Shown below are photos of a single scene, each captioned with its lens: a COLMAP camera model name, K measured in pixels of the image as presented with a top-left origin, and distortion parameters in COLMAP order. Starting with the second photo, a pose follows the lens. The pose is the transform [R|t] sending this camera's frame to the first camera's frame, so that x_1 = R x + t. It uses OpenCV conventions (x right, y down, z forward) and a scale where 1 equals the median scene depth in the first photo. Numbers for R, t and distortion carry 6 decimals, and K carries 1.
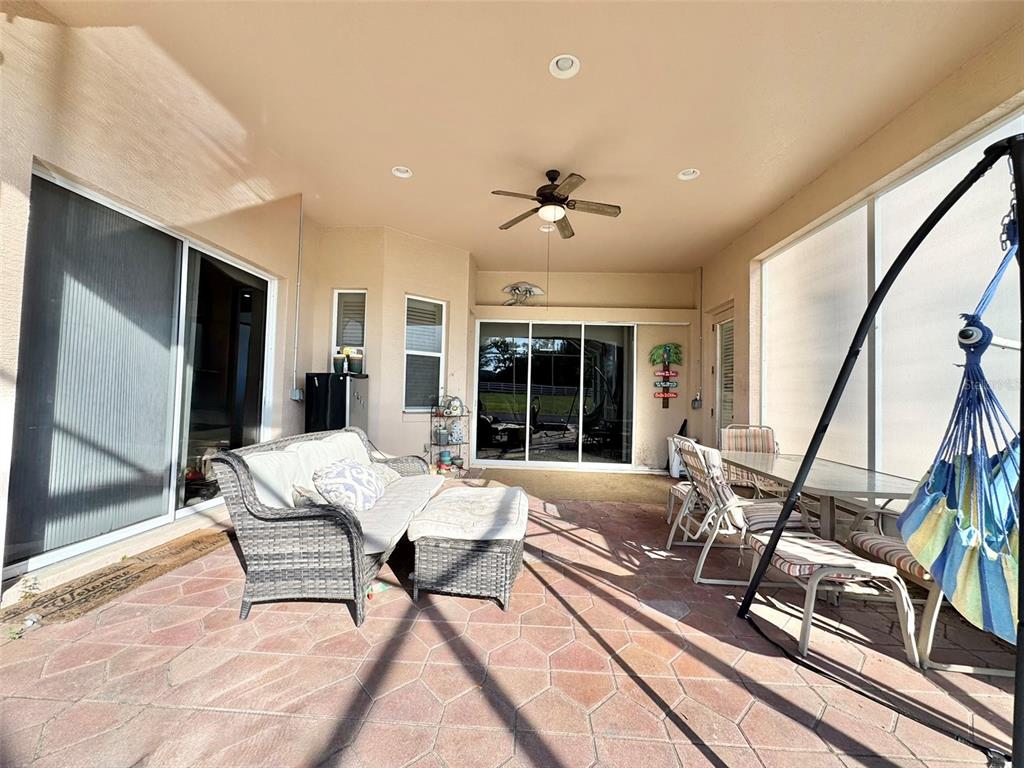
lens RADIAL K [[409.3, 0, 511.5], [0, 409.3, 379.5], [0, 0, 1]] dist [-0.003814, 0.000425]
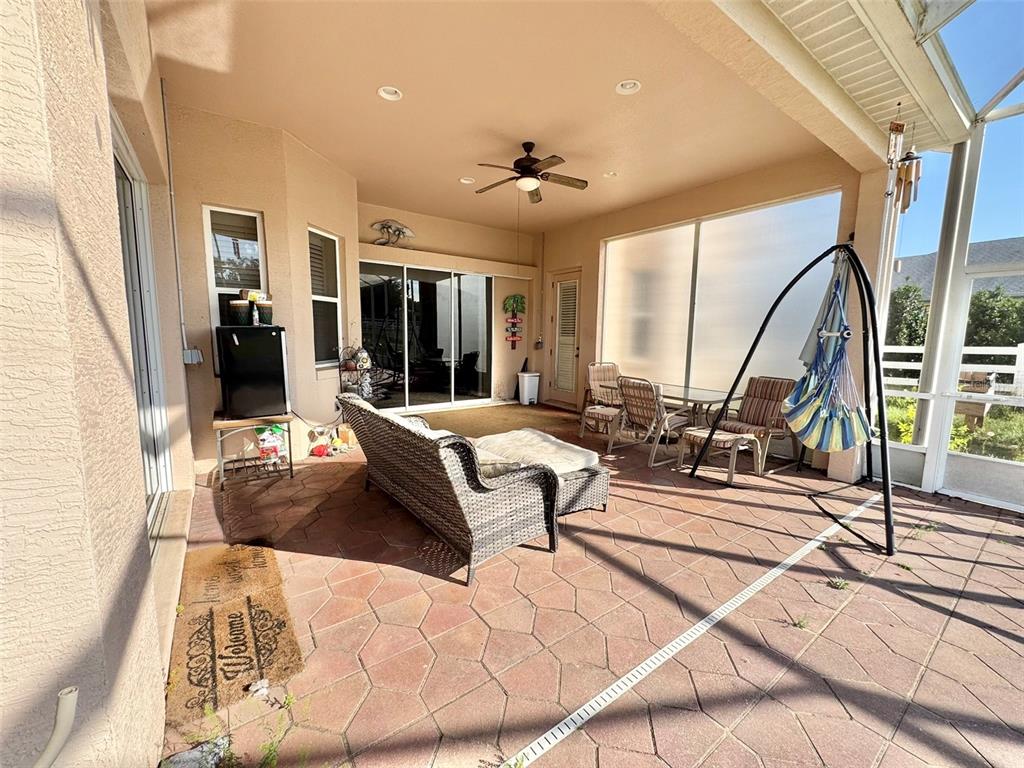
lens RADIAL K [[409.3, 0, 510.0], [0, 409.3, 385.6], [0, 0, 1]] dist [-0.003814, 0.000425]
pose [[0.783494, -0.093369, 0.614344, -0.466864], [-0.019609, 0.984440, 0.174624, -0.043517], [-0.621090, -0.148864, 0.769472, 0.077305]]
